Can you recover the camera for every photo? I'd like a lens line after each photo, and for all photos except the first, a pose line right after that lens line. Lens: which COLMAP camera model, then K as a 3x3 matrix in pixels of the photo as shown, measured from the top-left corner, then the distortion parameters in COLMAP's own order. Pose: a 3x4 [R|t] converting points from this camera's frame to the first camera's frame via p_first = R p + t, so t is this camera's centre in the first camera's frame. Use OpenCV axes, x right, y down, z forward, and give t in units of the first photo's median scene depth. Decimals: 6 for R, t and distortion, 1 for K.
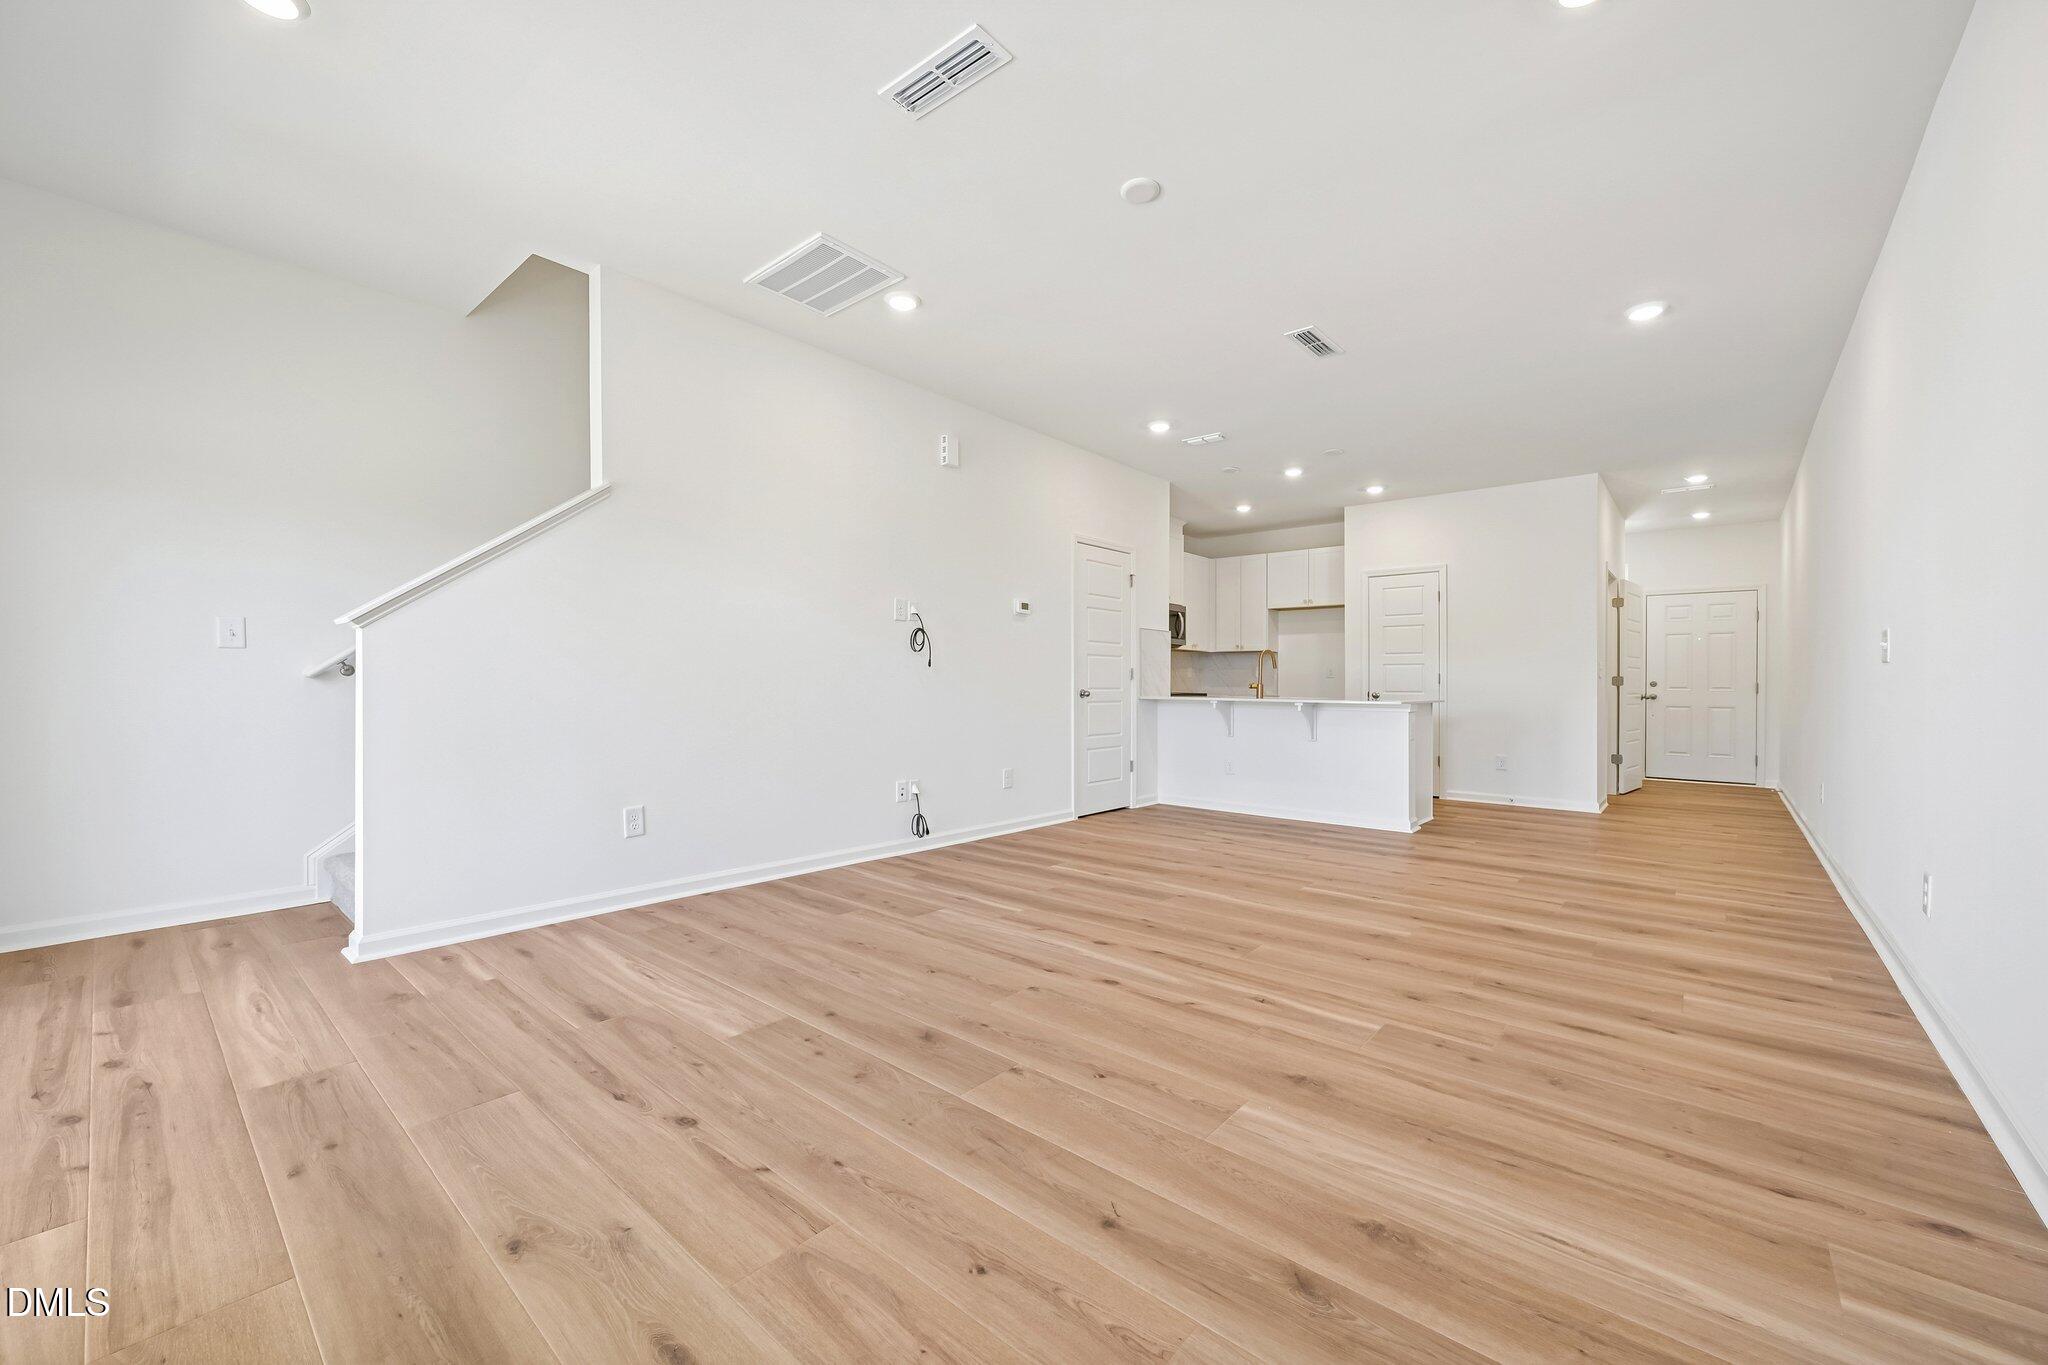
lens RADIAL K [[803.5, 0, 1032.0], [0, 803.5, 683.6], [0, 0, 1]] dist [-0.002837, 0.000551]
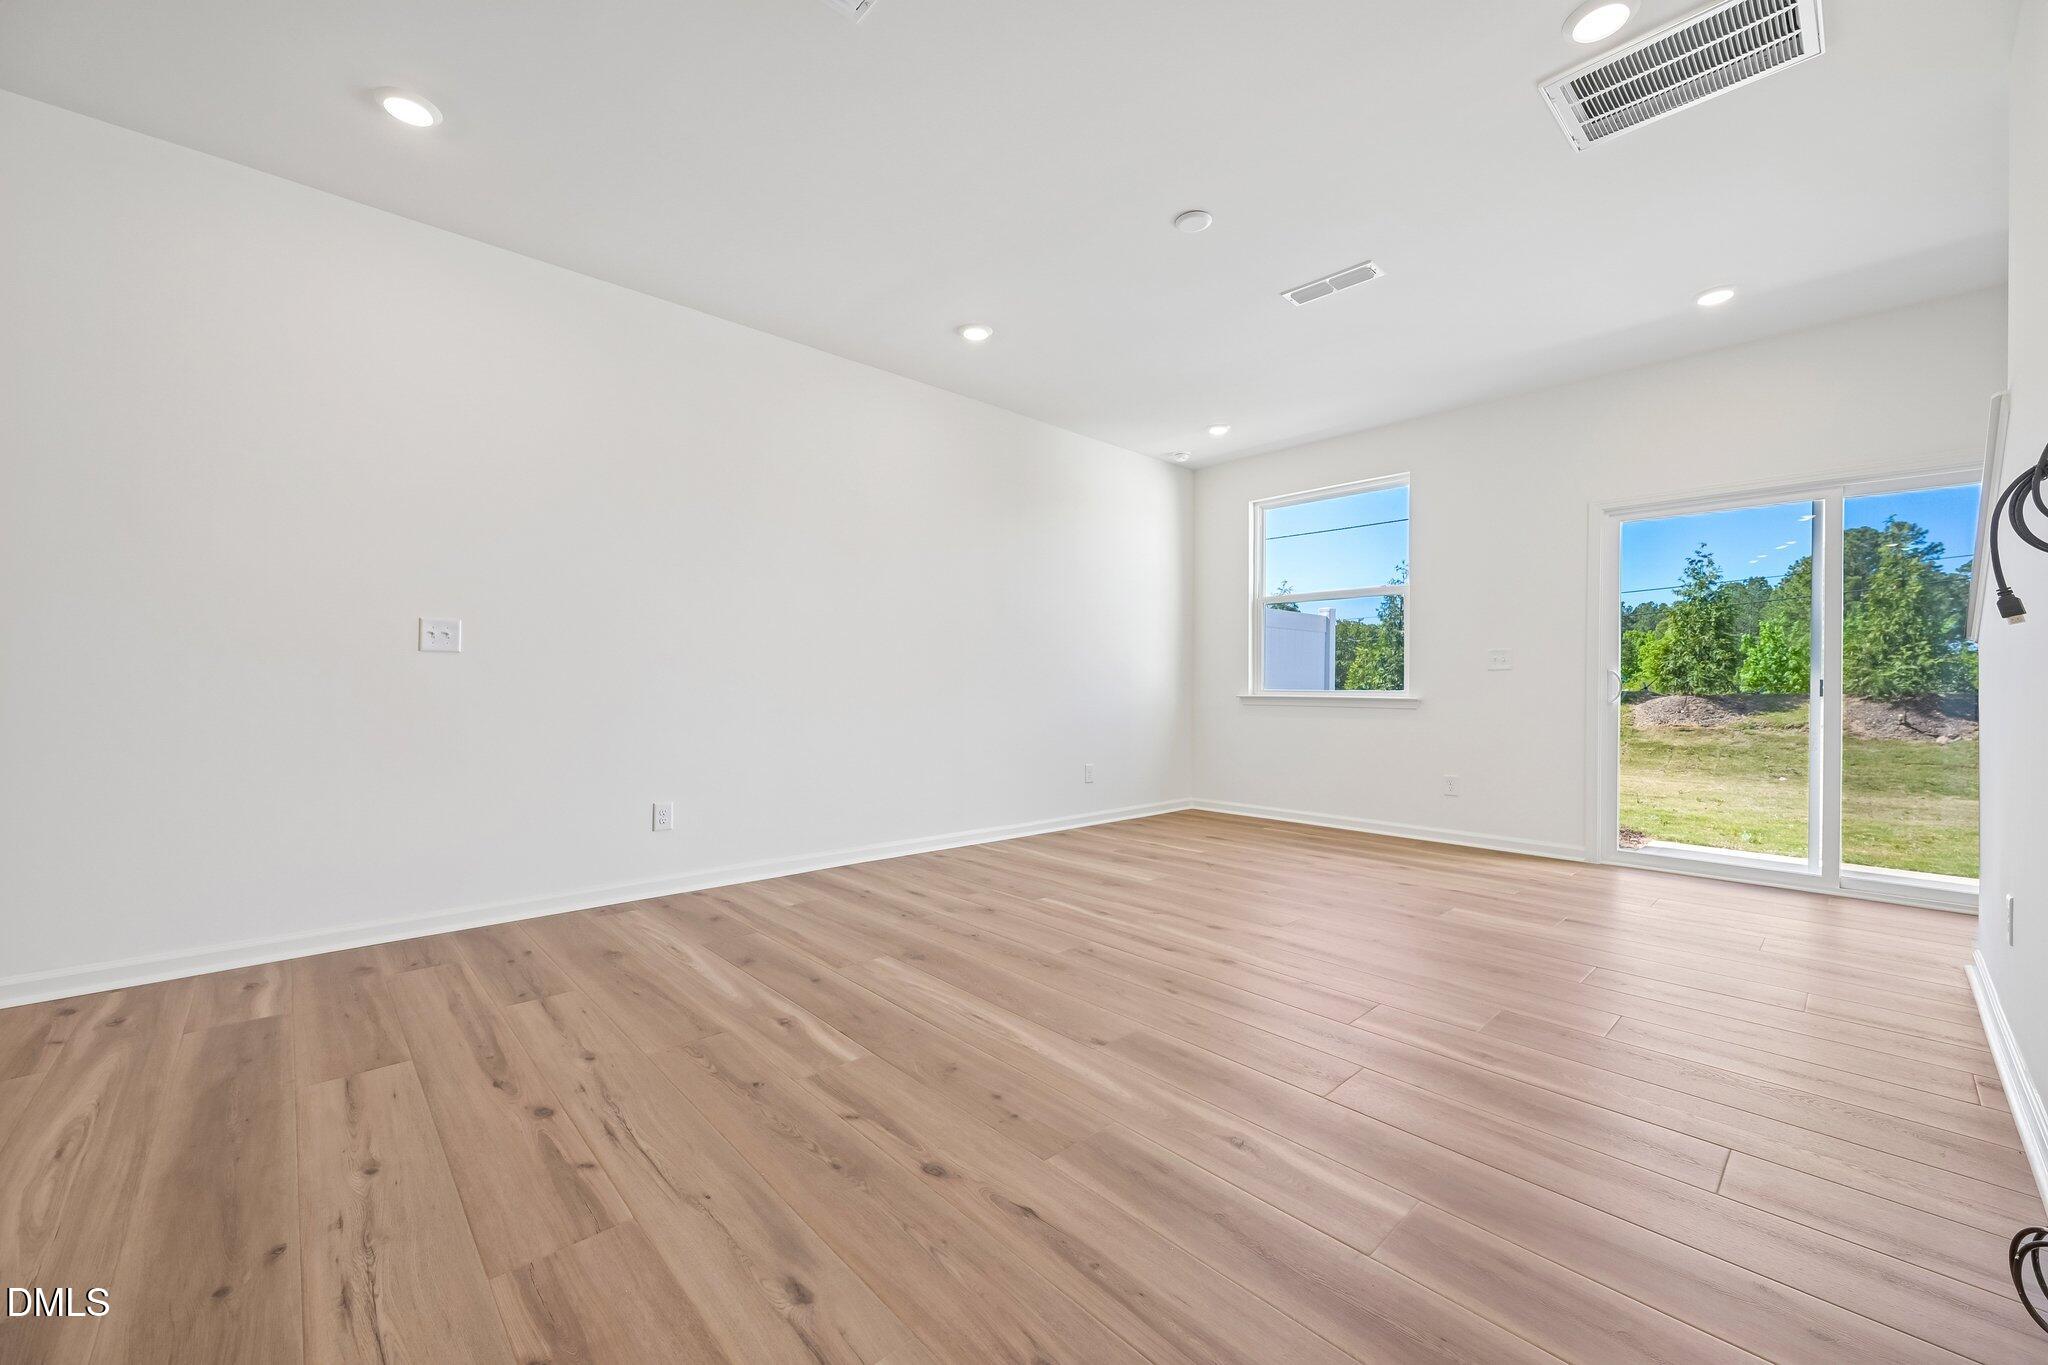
lens RADIAL K [[803.5, 0, 1017.9], [0, 803.5, 687.0], [0, 0, 1]] dist [-0.002837, 0.000551]
pose [[-0.991829, -0.017021, 0.126437, 0.250034], [-0.017439, 0.999845, -0.002203, 0.008610], [-0.126379, -0.004390, -0.991972, 2.288175]]
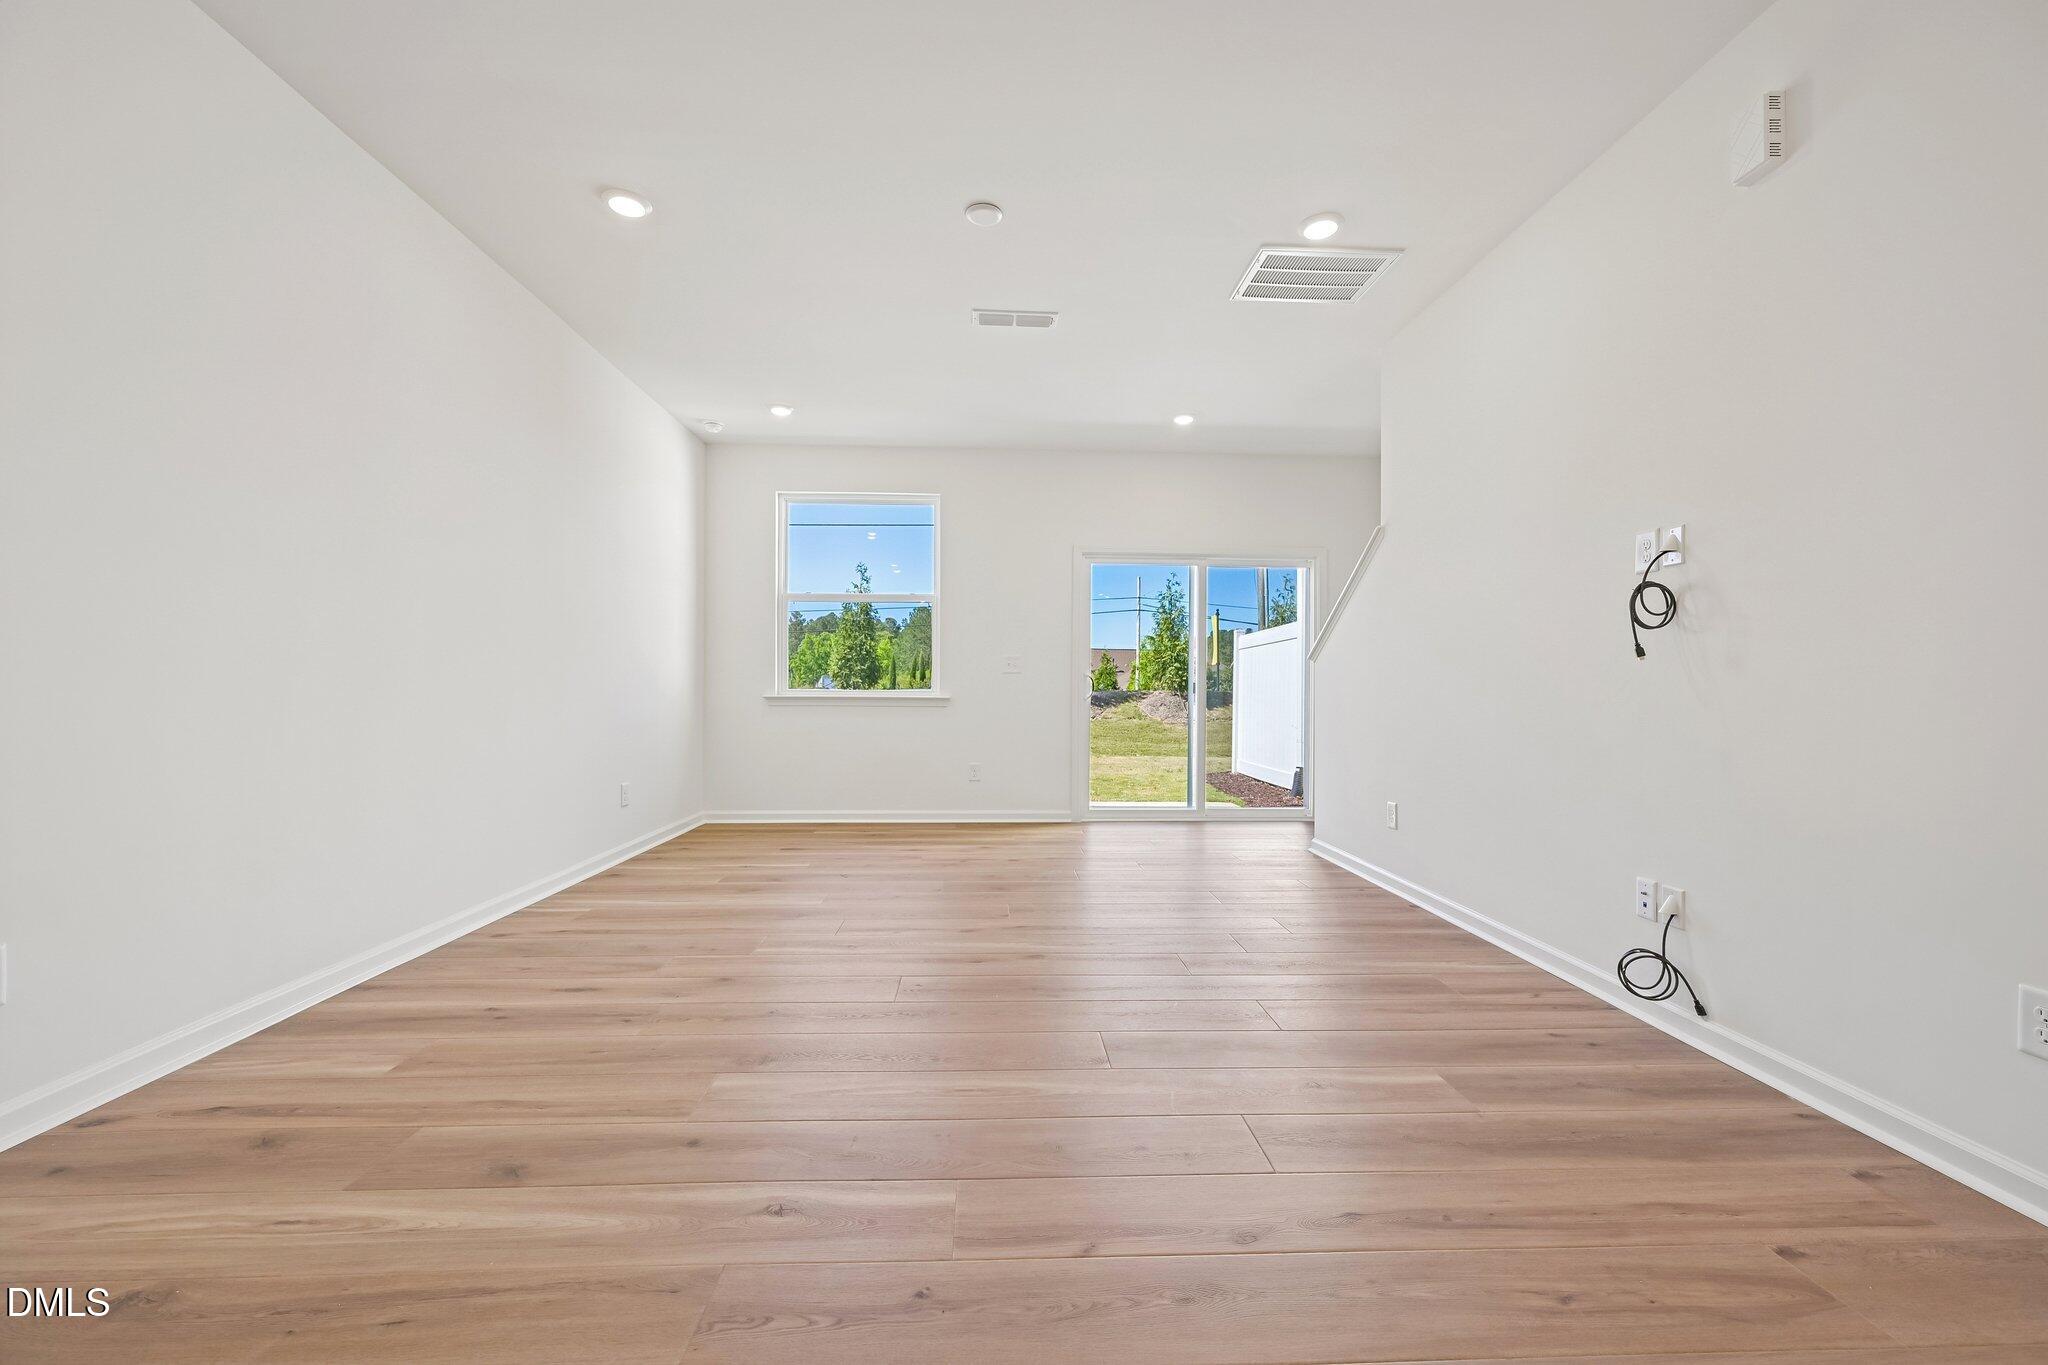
lens RADIAL K [[803.5, 0, 1026.1], [0, 803.5, 685.5], [0, 0, 1]] dist [-0.002837, 0.000551]
pose [[-0.734051, -0.017568, -0.678867, 0.880544], [-0.011165, 0.999842, -0.013802, 0.011774], [0.679003, -0.002552, -0.734131, 1.981294]]
